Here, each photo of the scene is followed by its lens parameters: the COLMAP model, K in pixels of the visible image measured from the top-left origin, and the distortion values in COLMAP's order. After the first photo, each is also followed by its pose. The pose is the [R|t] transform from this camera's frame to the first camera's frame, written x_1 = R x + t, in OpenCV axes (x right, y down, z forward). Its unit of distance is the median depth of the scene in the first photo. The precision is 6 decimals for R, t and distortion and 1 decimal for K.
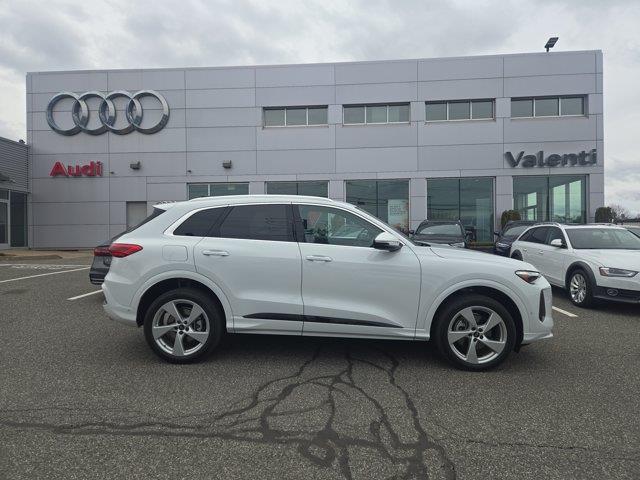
lens RADIAL K [[474.5, 0, 320.0], [0, 474.5, 240.0], [0, 0, 1]] dist [0.068064, 0.000136]
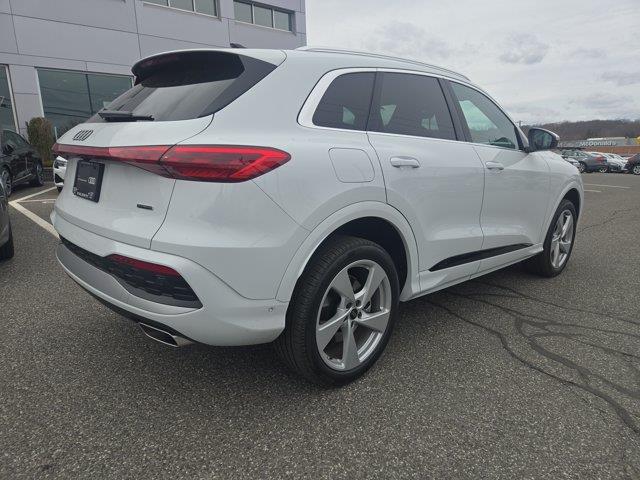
lens RADIAL K [[455.0, 0, 313.4], [0, 455.0, 241.6], [0, 0, 1]] dist [0.003497, -0.002649]
pose [[0.672806, -0.152740, 0.723880, -0.657052], [0.016290, 0.981277, 0.191911, 0.015179], [-0.739640, -0.117327, 0.662697, 0.728556]]
